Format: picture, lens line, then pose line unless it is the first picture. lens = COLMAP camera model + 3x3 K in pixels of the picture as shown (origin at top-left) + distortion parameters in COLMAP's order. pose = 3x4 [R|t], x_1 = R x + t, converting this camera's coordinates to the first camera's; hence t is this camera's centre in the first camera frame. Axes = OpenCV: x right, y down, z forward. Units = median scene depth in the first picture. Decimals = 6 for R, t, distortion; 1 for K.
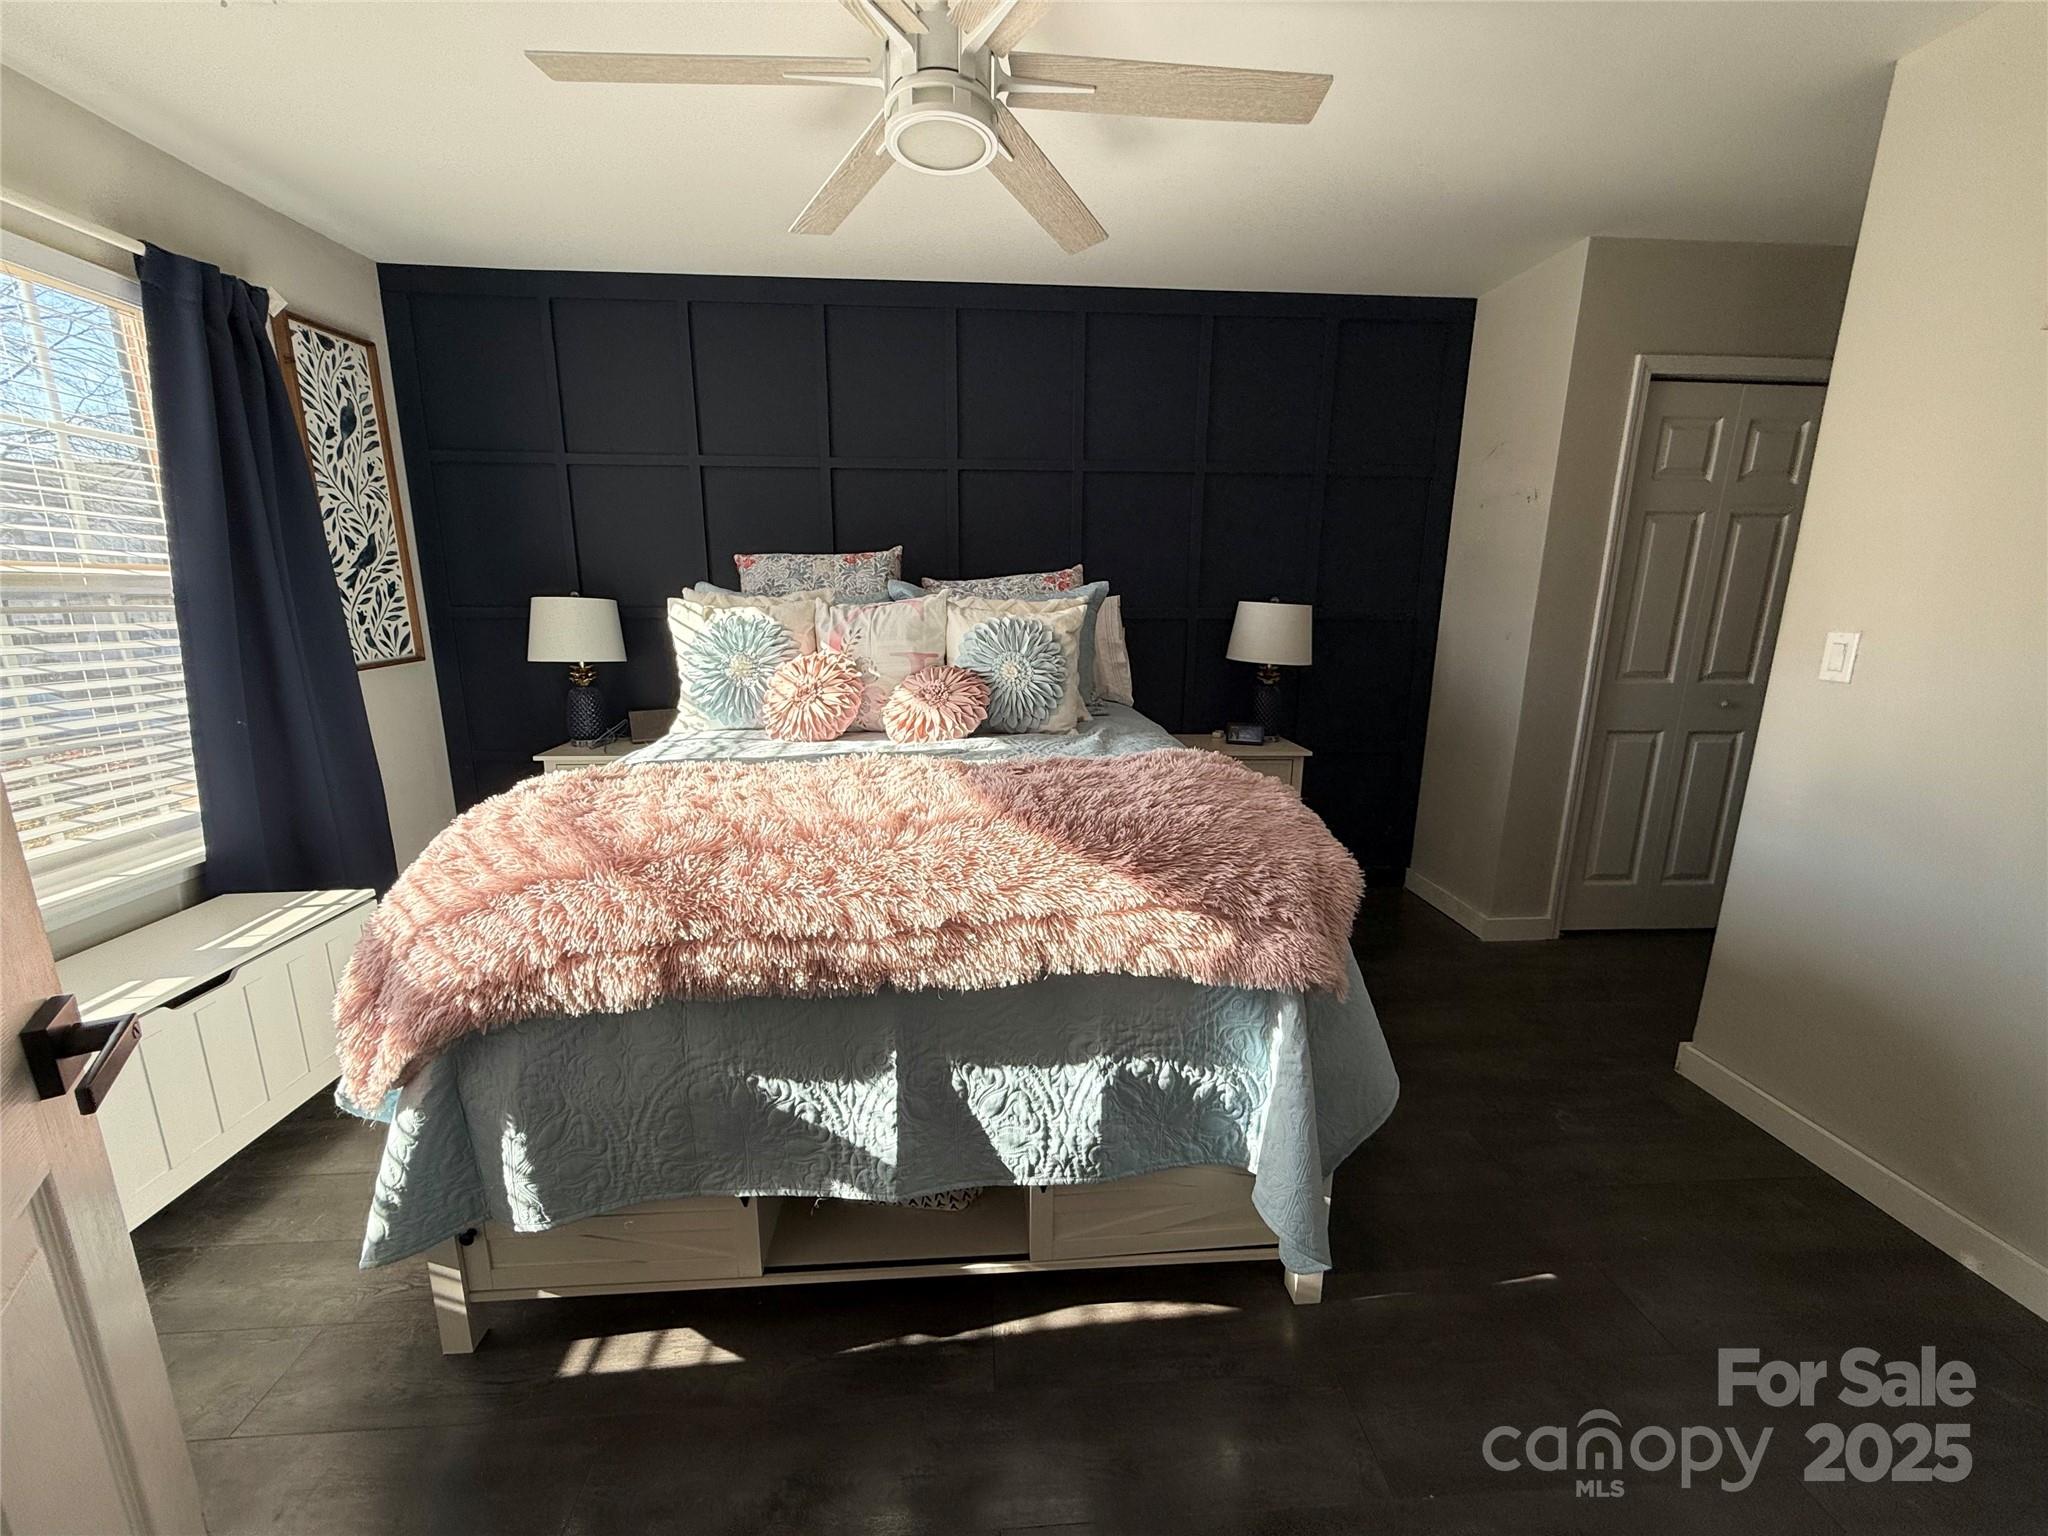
lens RADIAL K [[817.4, 0, 1019.8], [0, 817.4, 768.6], [0, 0, 1]] dist [-0.000718, 0.000286]
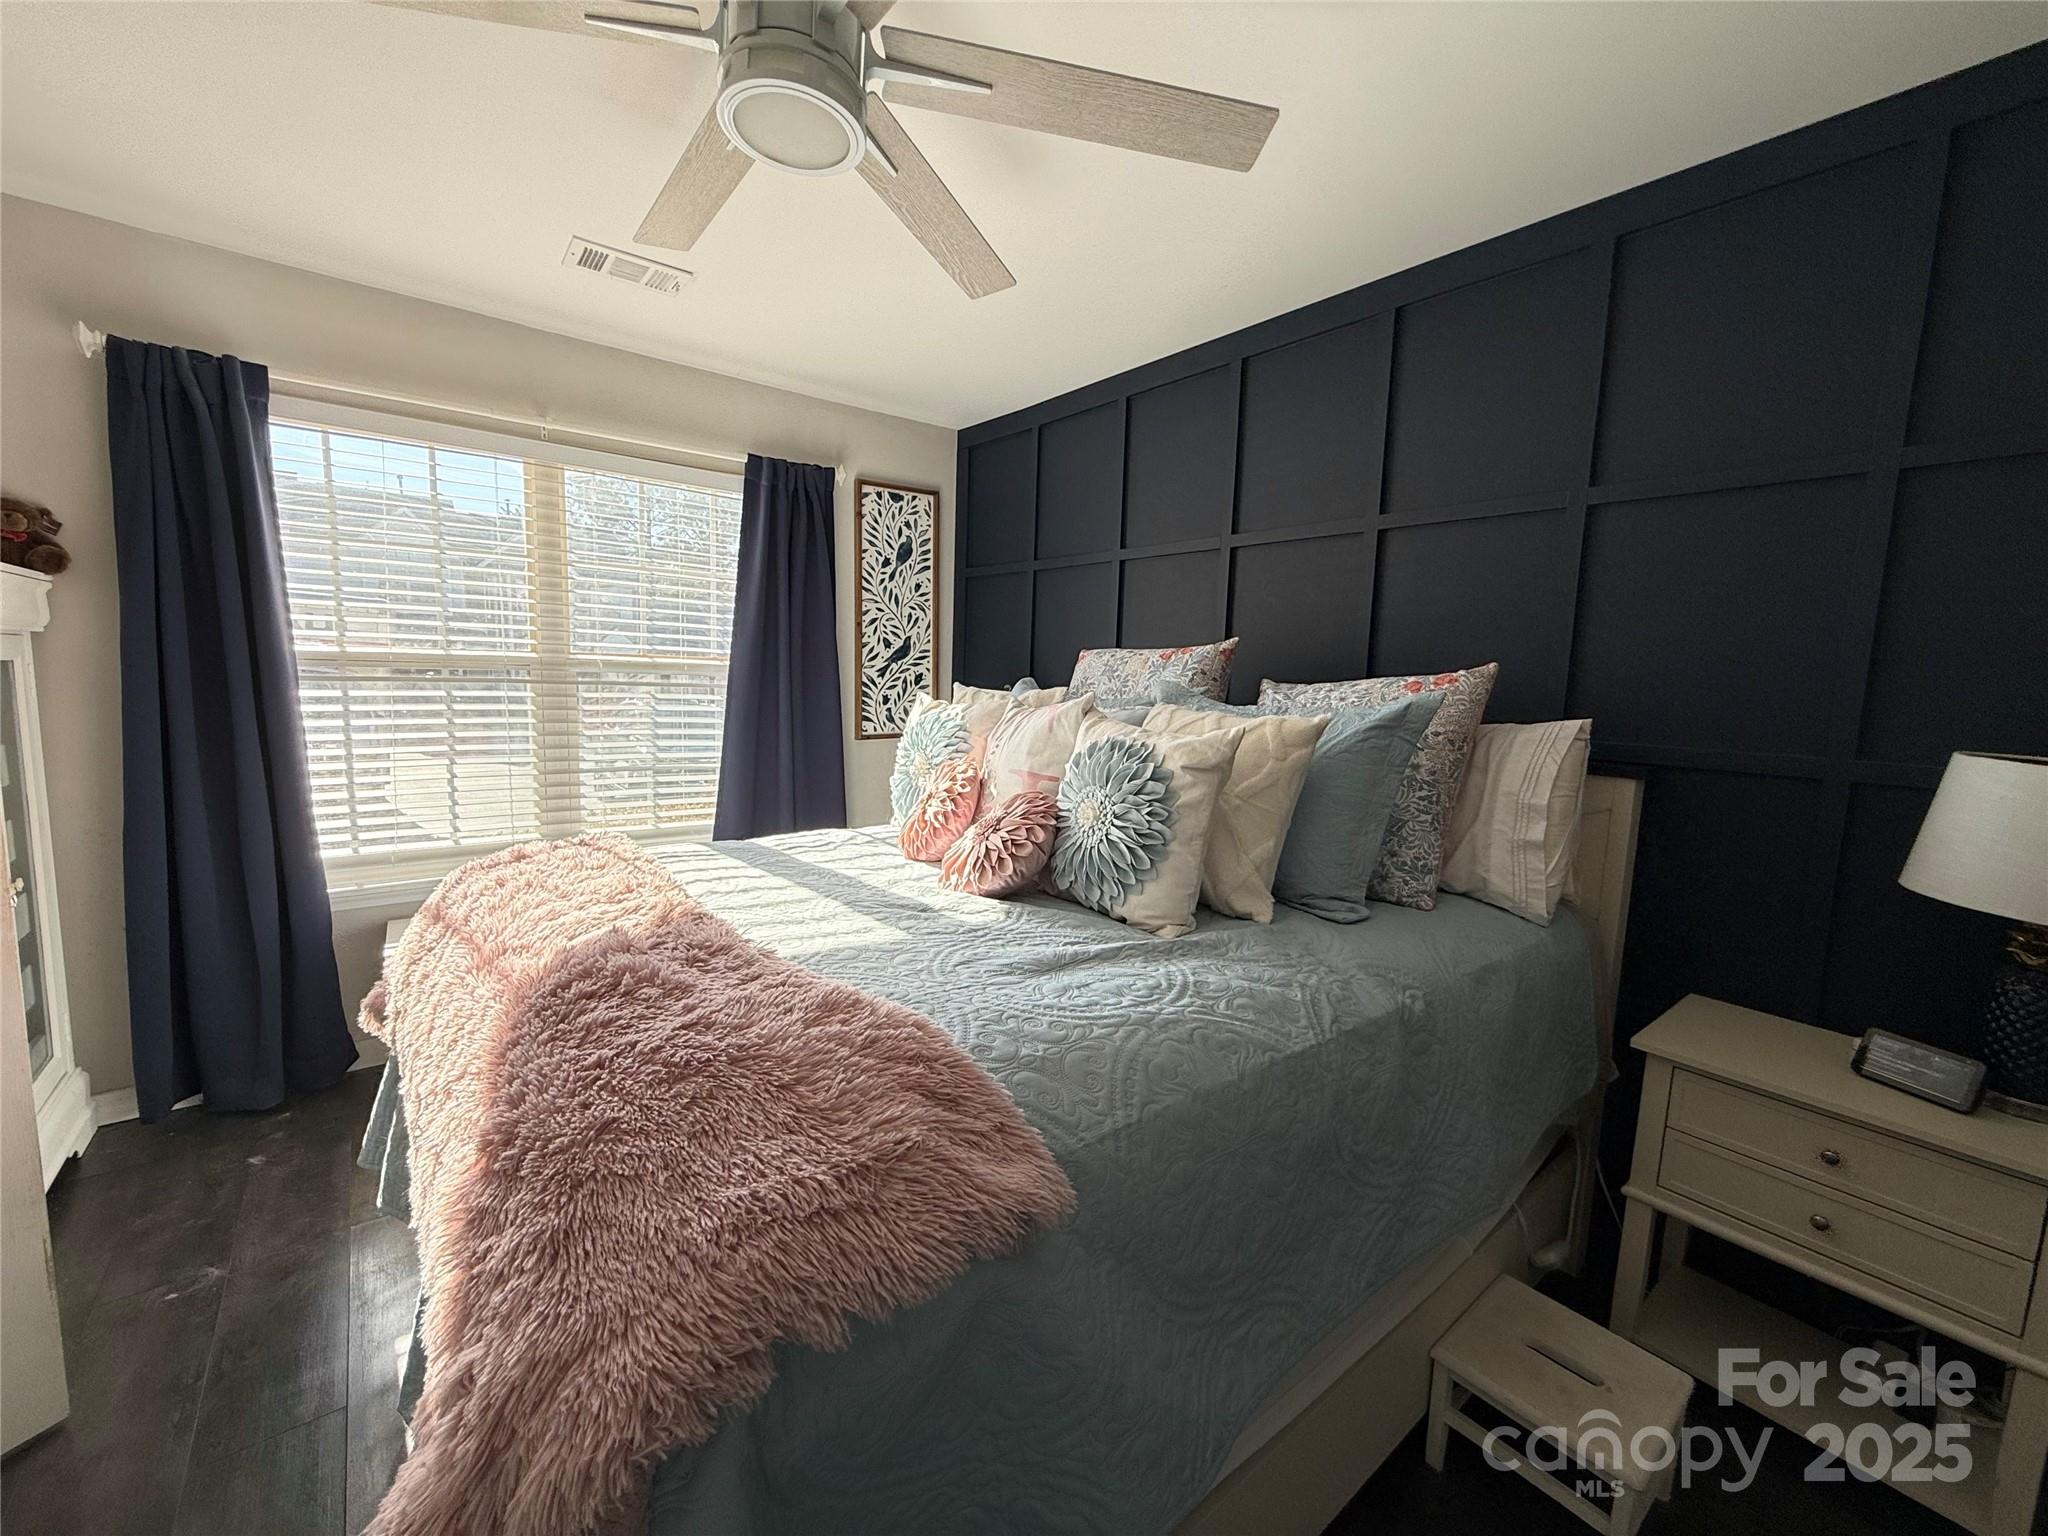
lens RADIAL K [[817.4, 0, 1019.8], [0, 817.4, 768.6], [0, 0, 1]] dist [-0.000718, 0.000286]
pose [[0.561527, 0.110811, -0.820005, 0.394321], [-0.207864, 0.978105, -0.010166, -0.109276], [0.800925, 0.176158, 0.572266, 0.450677]]
